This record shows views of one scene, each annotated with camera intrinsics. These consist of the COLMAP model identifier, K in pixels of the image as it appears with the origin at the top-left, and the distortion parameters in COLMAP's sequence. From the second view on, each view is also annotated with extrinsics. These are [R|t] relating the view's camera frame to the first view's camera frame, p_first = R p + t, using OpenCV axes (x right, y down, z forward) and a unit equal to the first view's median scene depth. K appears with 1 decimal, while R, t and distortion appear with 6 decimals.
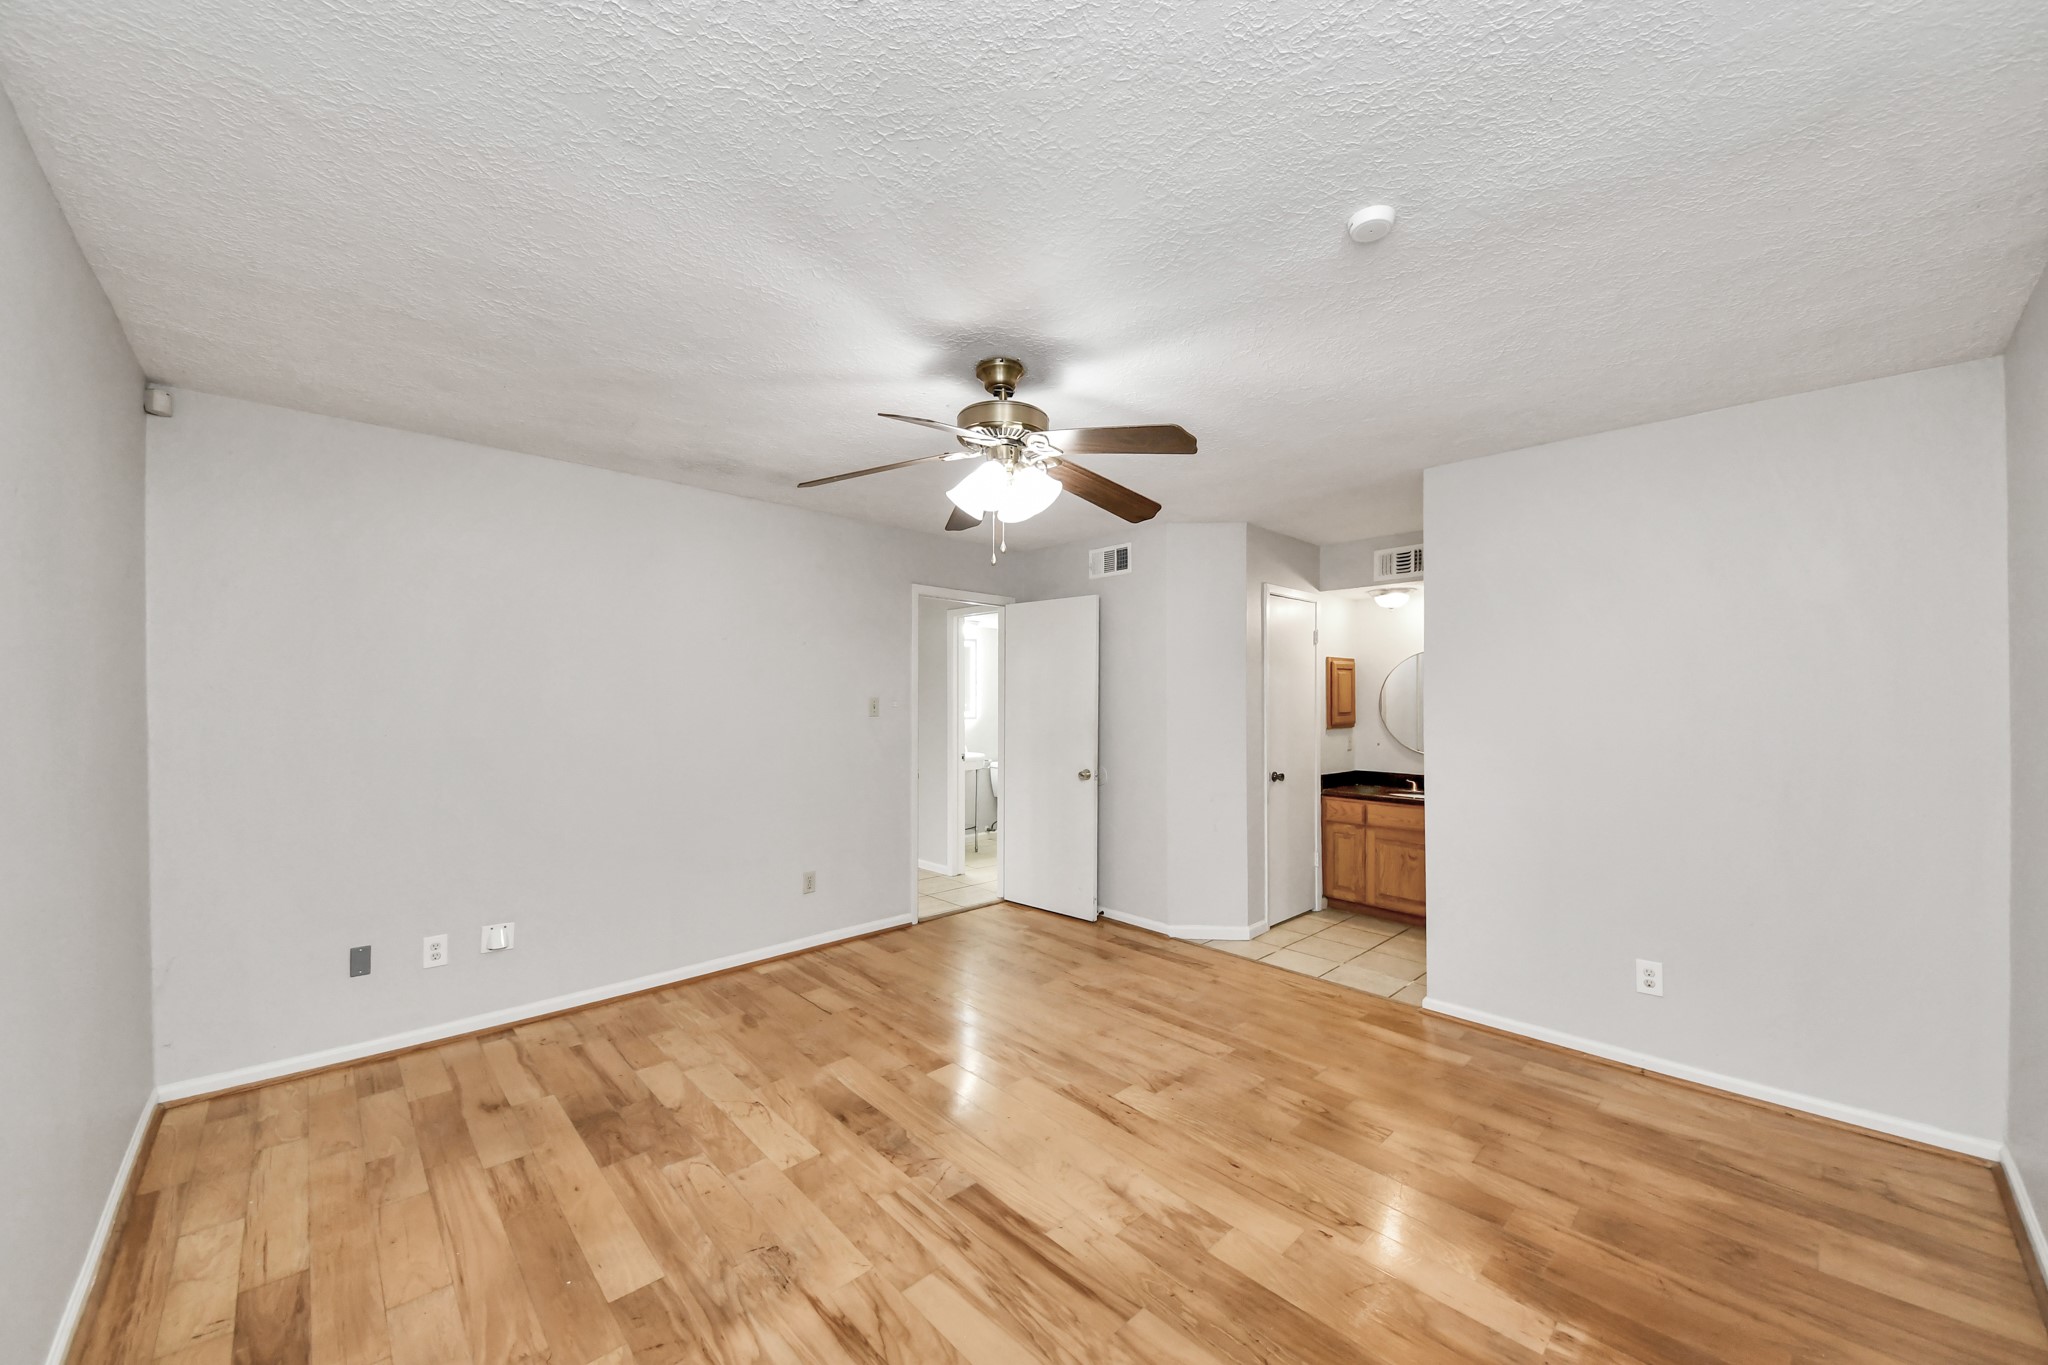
lens RADIAL K [[768.4, 0, 1024.0], [0, 768.4, 682.5], [0, 0, 1]] dist [0.046064, -0.027903]
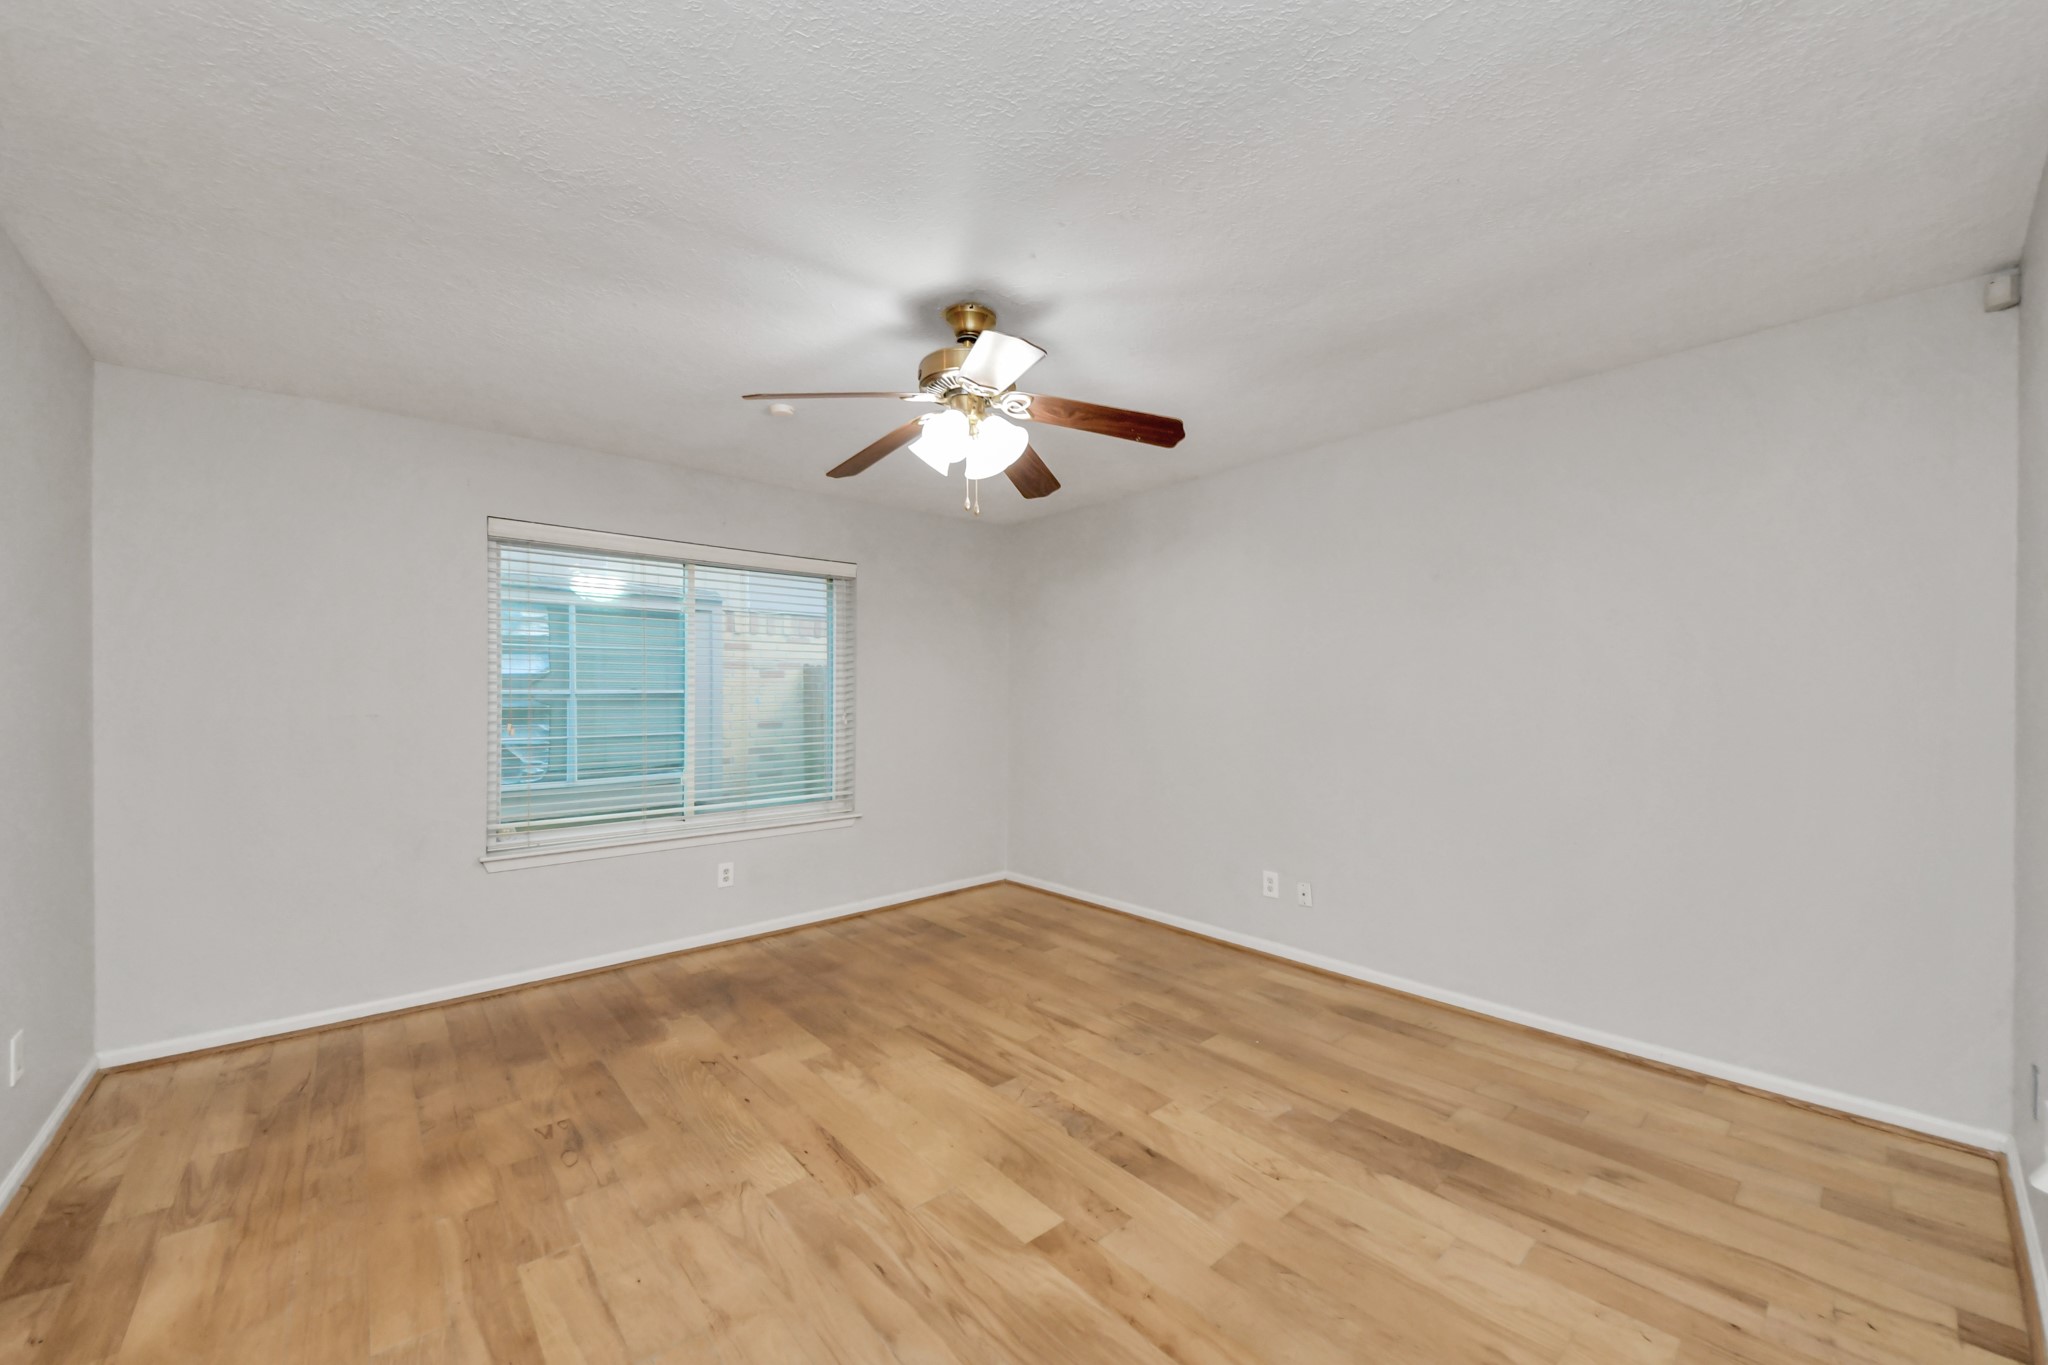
lens RADIAL K [[772.9, 0, 1030.9], [0, 772.9, 691.8], [0, 0, 1]] dist [-0.000061, -0.000256]
pose [[-0.999556, 0.002926, 0.029637, -0.135427], [0.001870, 0.999365, -0.035591, 0.097090], [-0.029722, -0.035520, -0.998927, 1.901042]]
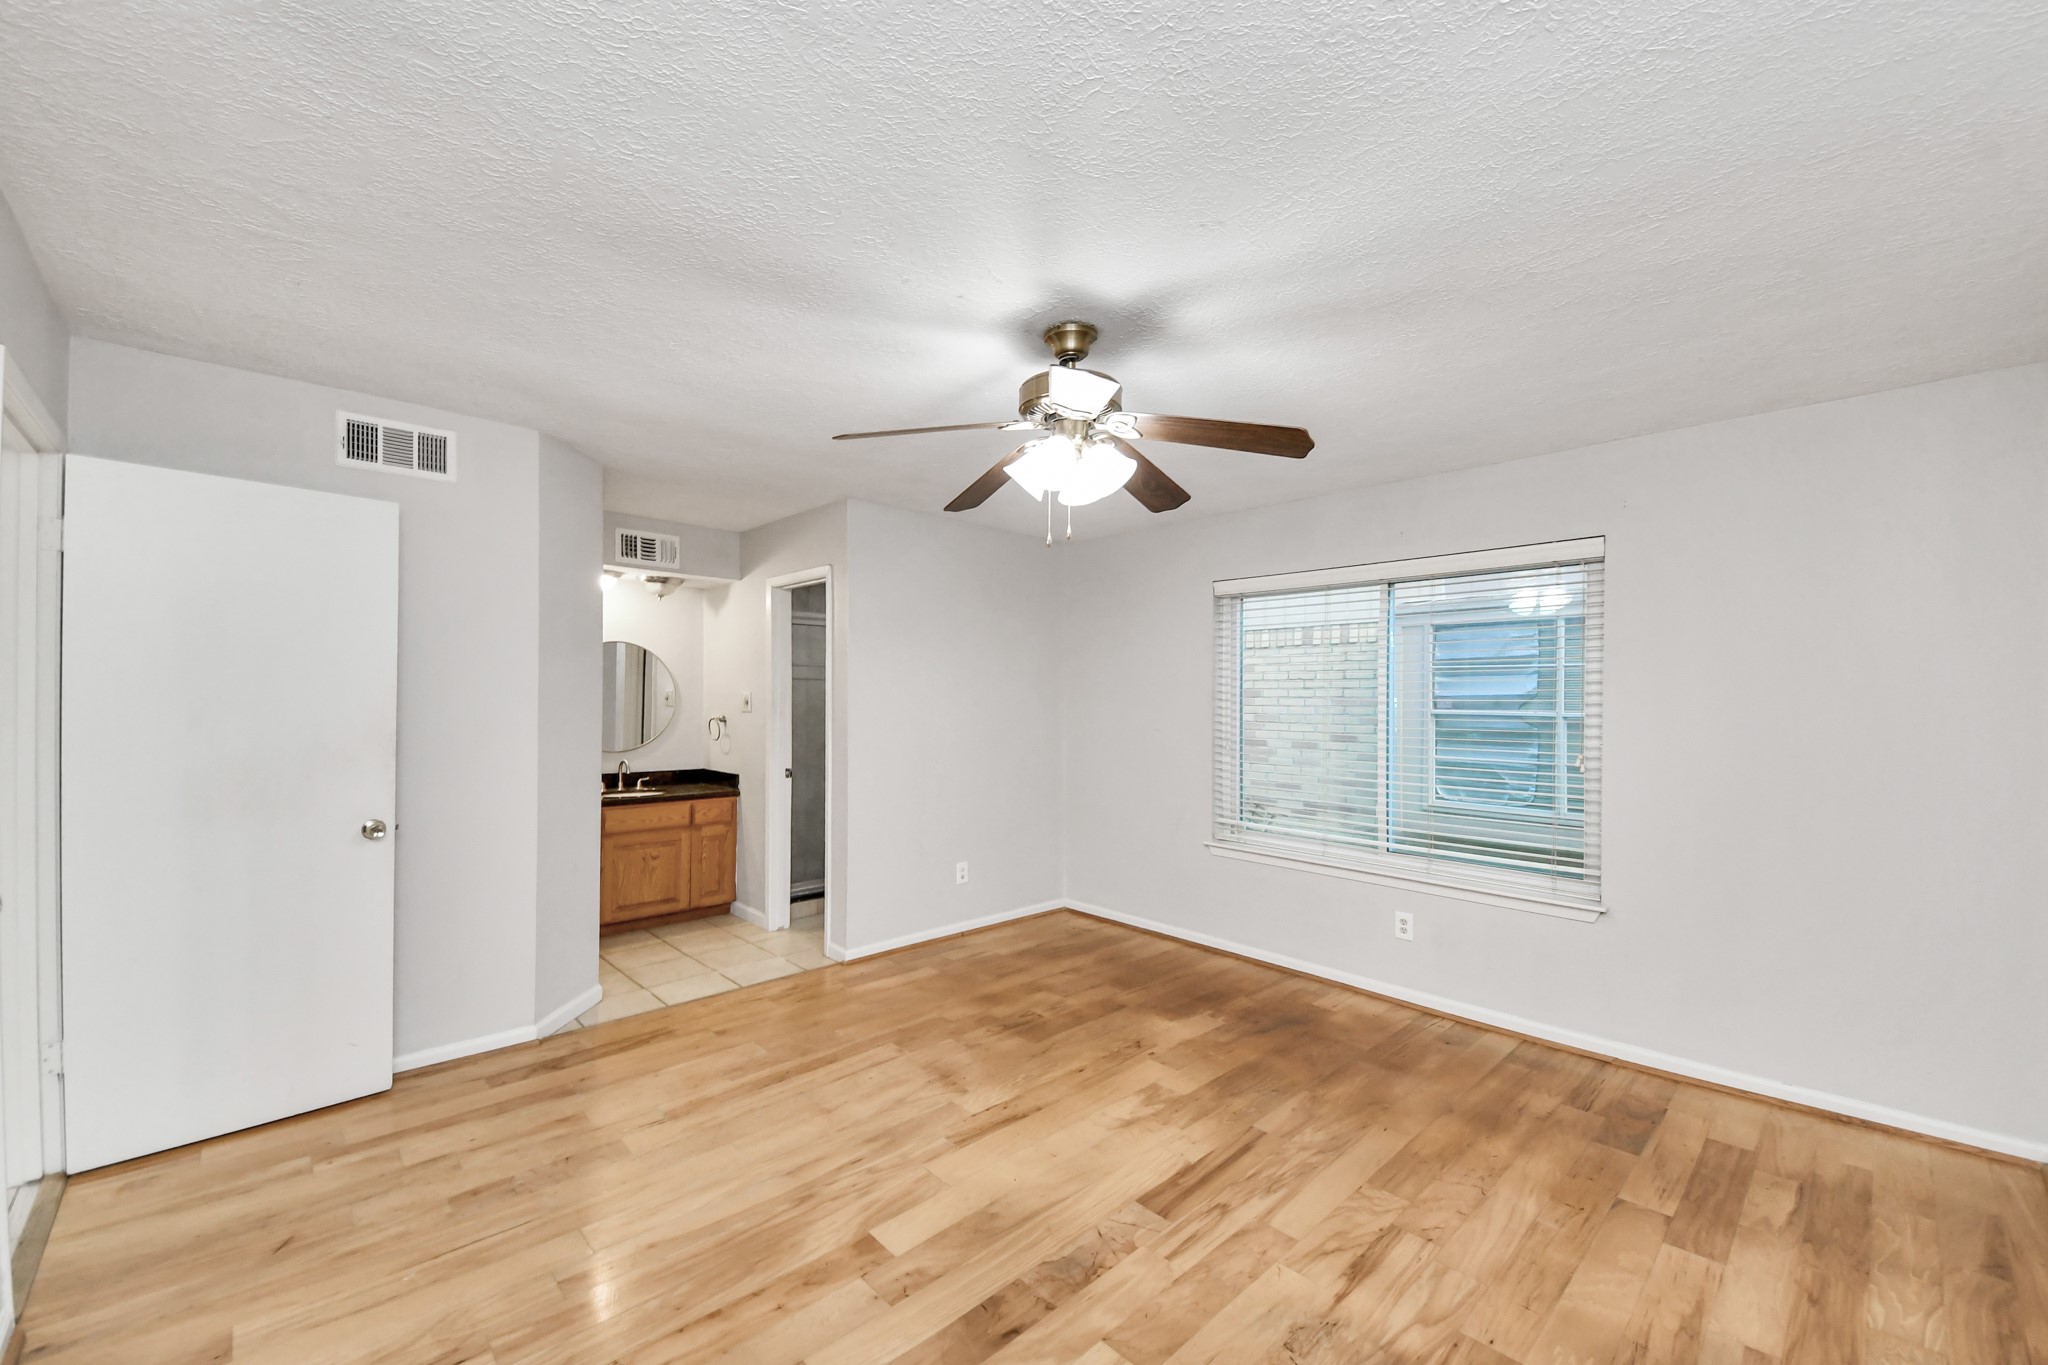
lens RADIAL K [[795.0, 0, 1029.0], [0, 795.0, 700.3], [0, 0, 1]] dist [0.067426, -0.039286]
pose [[-0.015892, -0.004920, 0.999862, -0.952962], [-0.038784, 0.999238, 0.004301, 0.015264], [-0.999121, -0.038710, -0.016071, 1.044071]]
